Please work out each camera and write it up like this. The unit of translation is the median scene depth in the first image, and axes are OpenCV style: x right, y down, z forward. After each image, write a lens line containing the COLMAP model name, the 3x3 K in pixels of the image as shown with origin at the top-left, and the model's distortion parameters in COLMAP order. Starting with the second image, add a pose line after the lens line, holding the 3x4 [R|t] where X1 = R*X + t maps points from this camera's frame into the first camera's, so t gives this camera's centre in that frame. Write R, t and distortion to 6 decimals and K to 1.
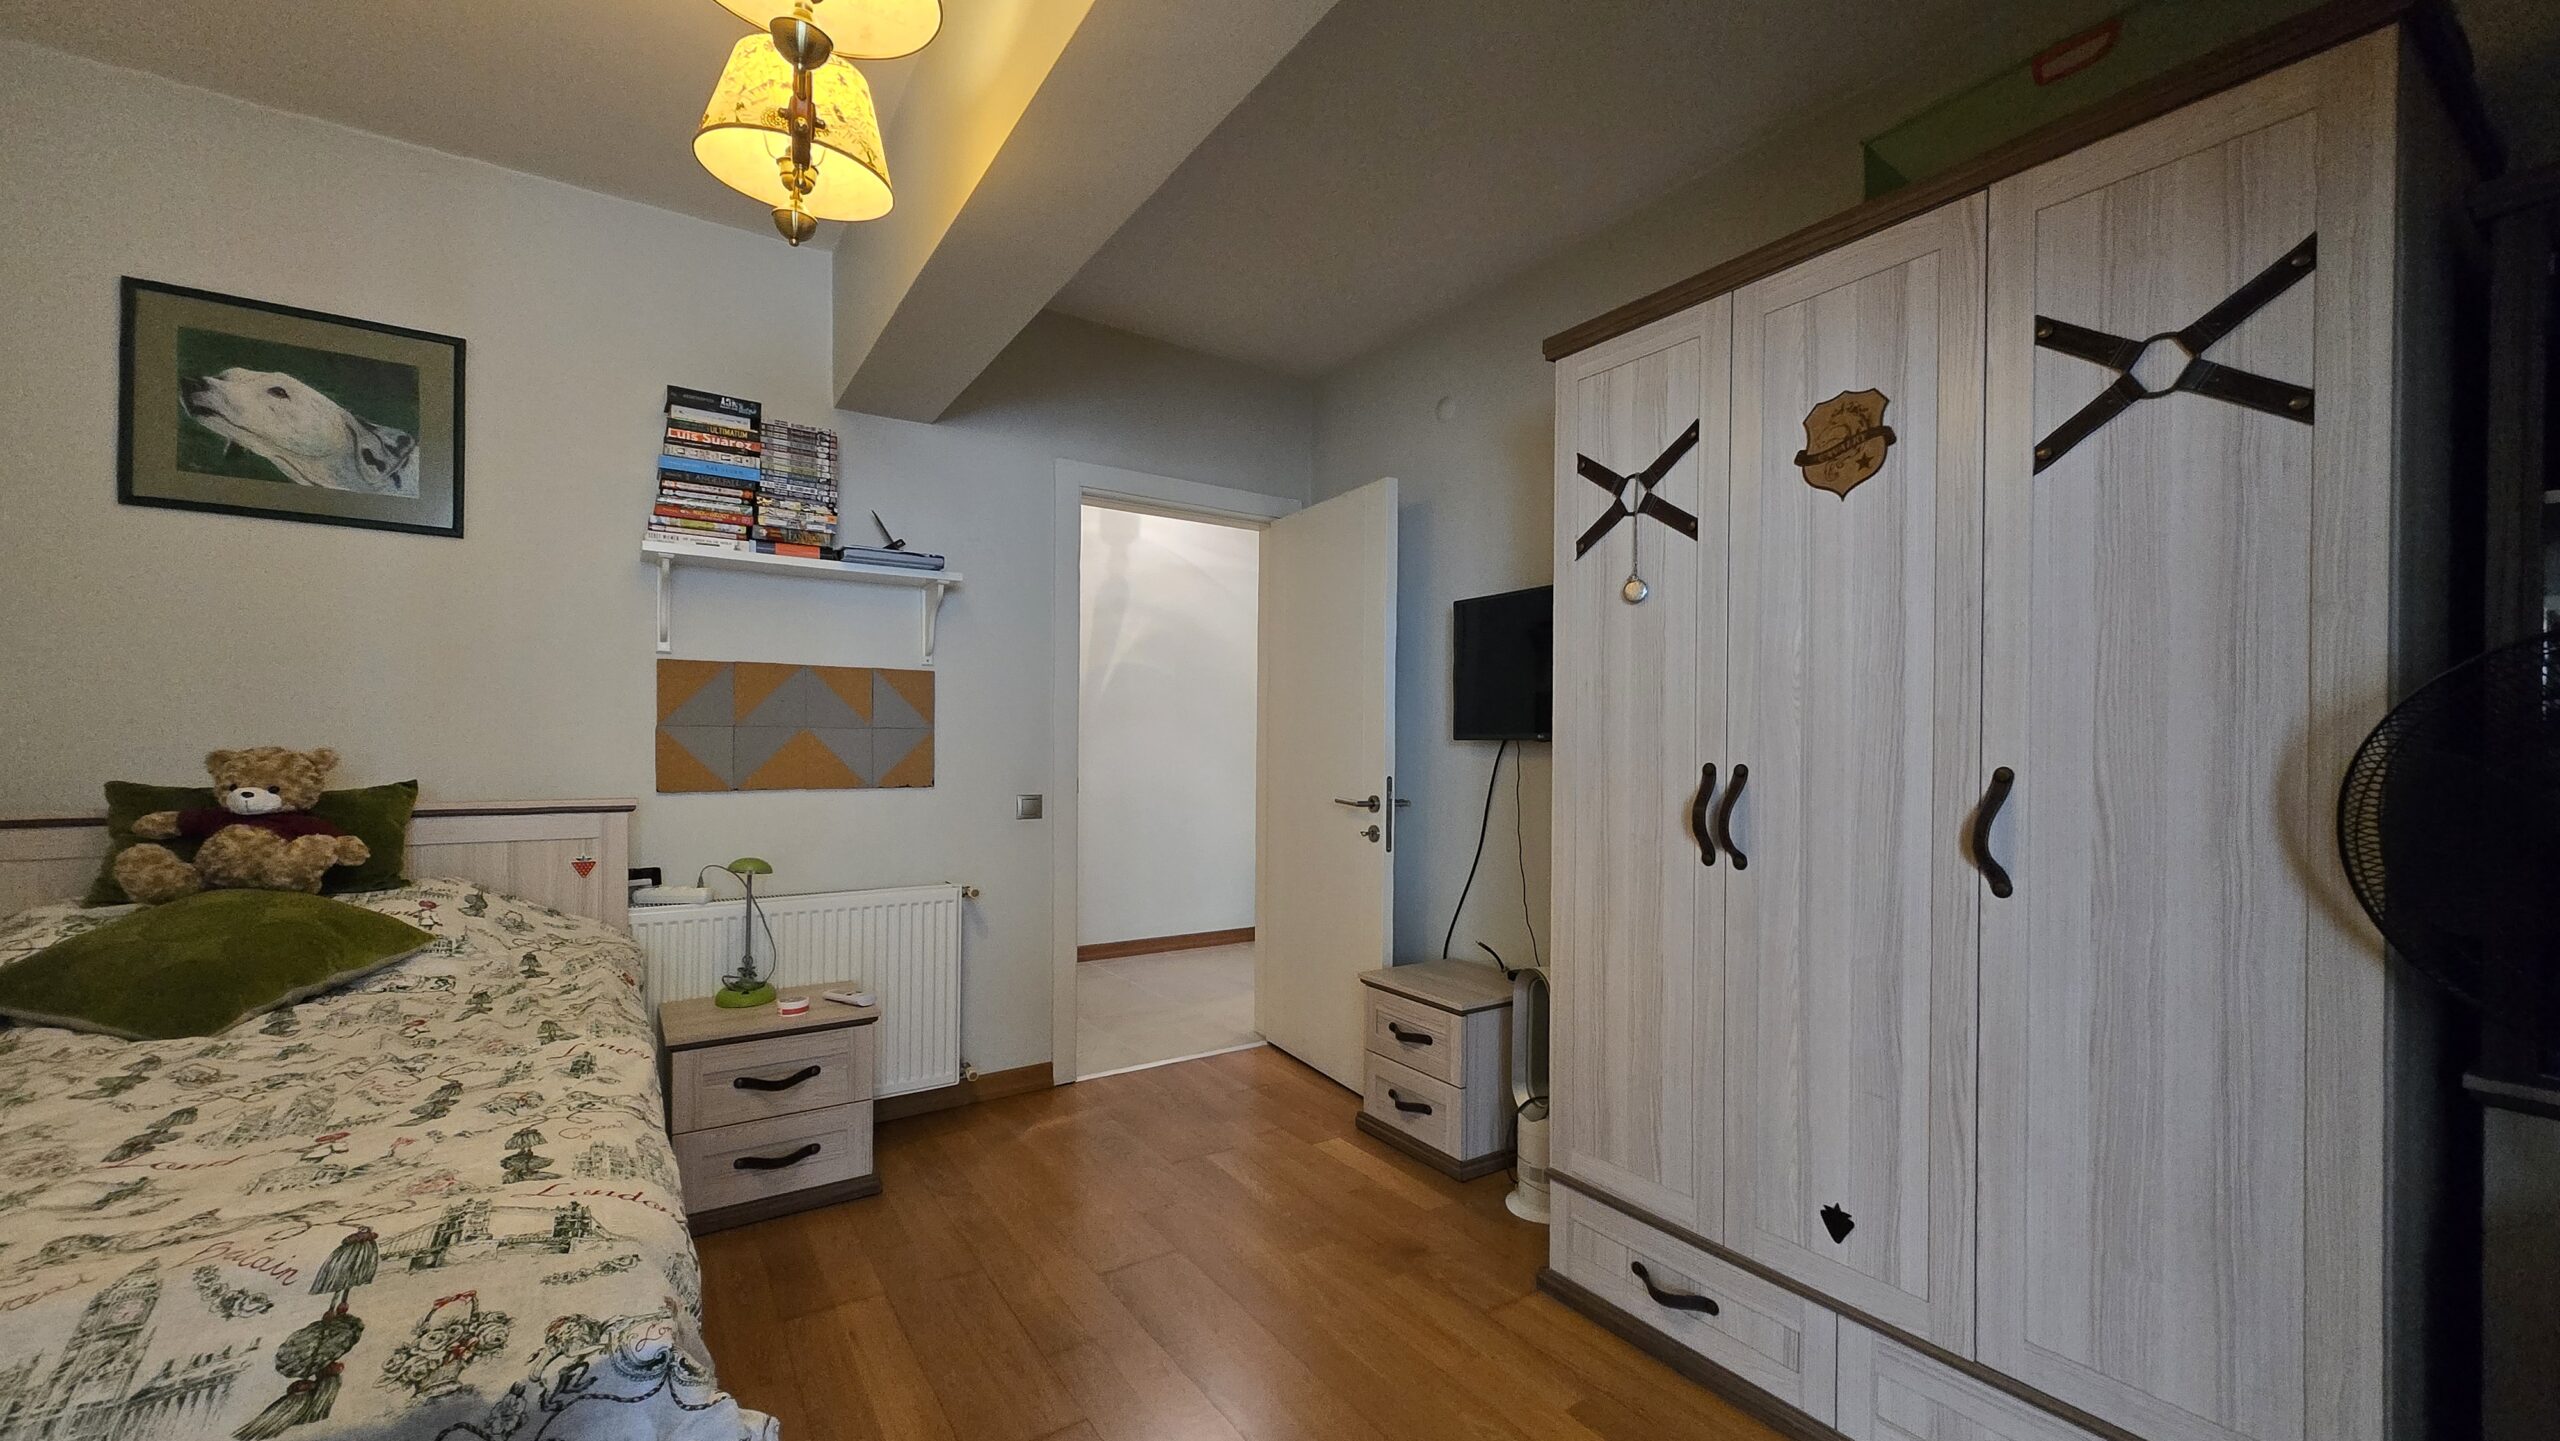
lens RADIAL K [[1003.9, 0, 1294.8], [0, 1003.9, 745.9], [0, 0, 1]] dist [-0.009086, -0.000104]
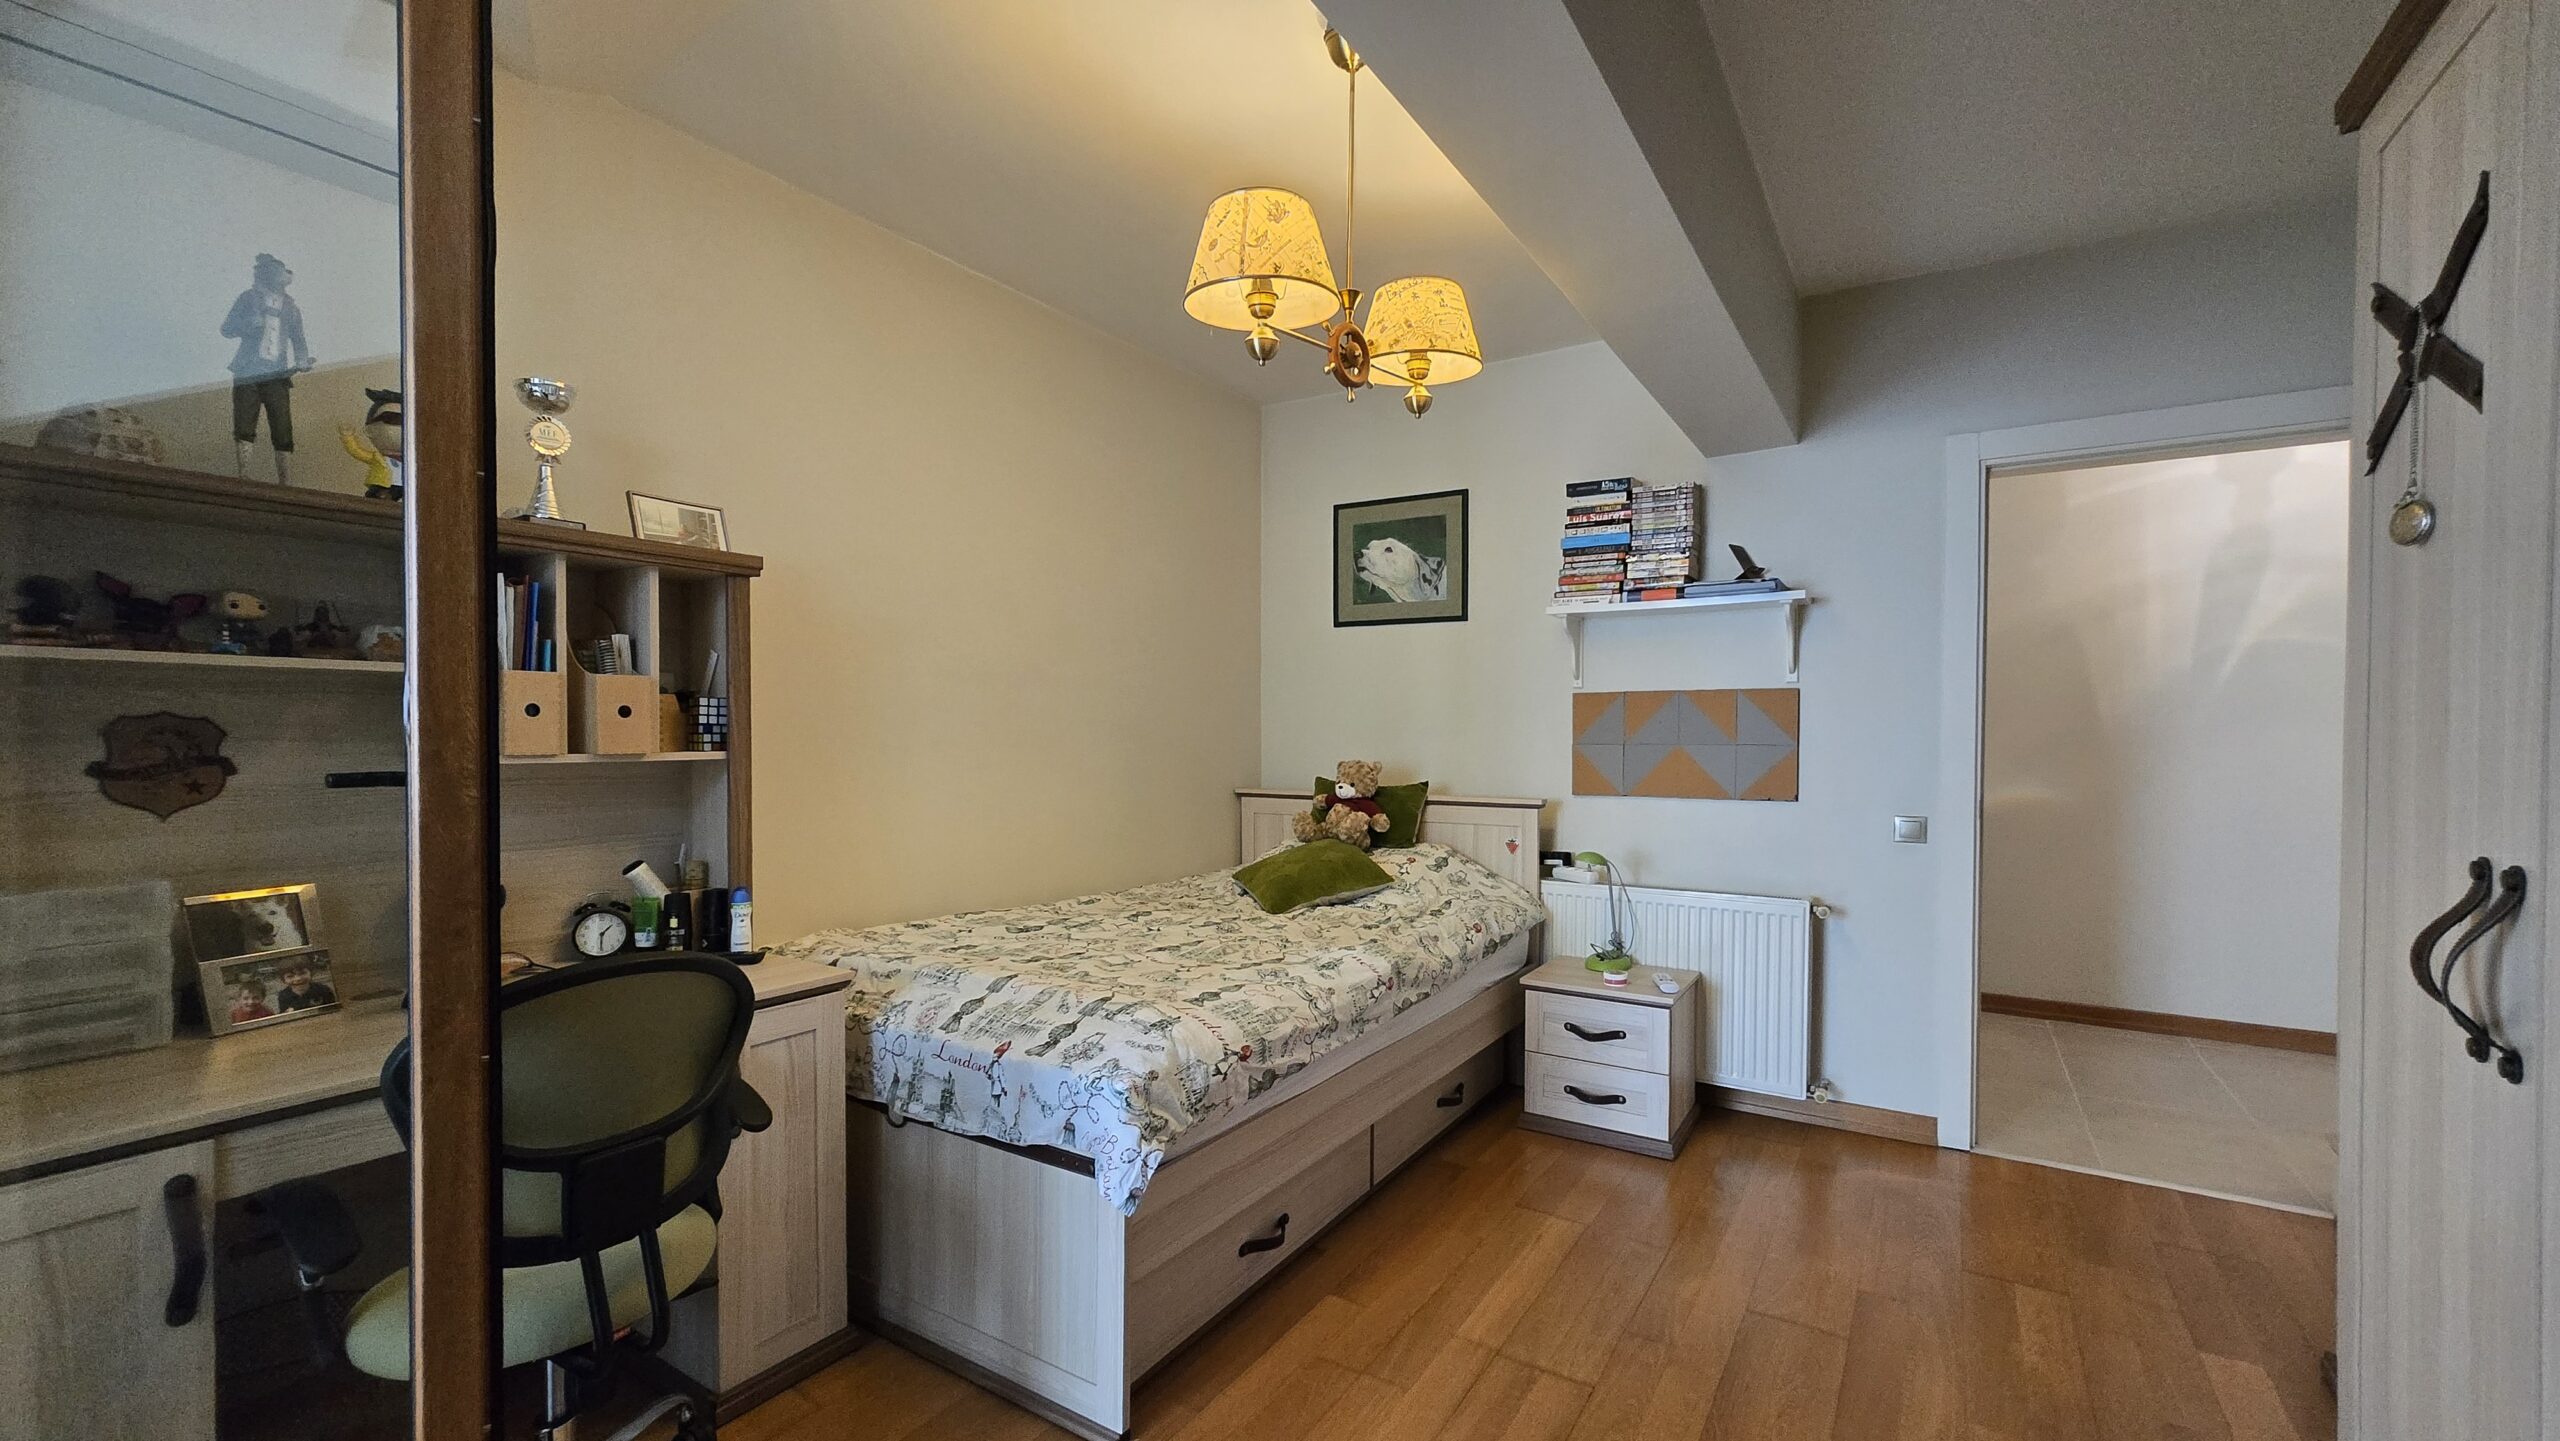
lens RADIAL K [[1003.9, 0, 1330.4], [0, 1003.9, 746.1], [0, 0, 1]] dist [-0.009086, -0.000104]
pose [[0.403390, 0.008493, -0.914989, 0.480895], [0.001945, 0.999947, 0.010139, -0.035283], [0.915026, -0.005870, 0.403352, 0.200123]]
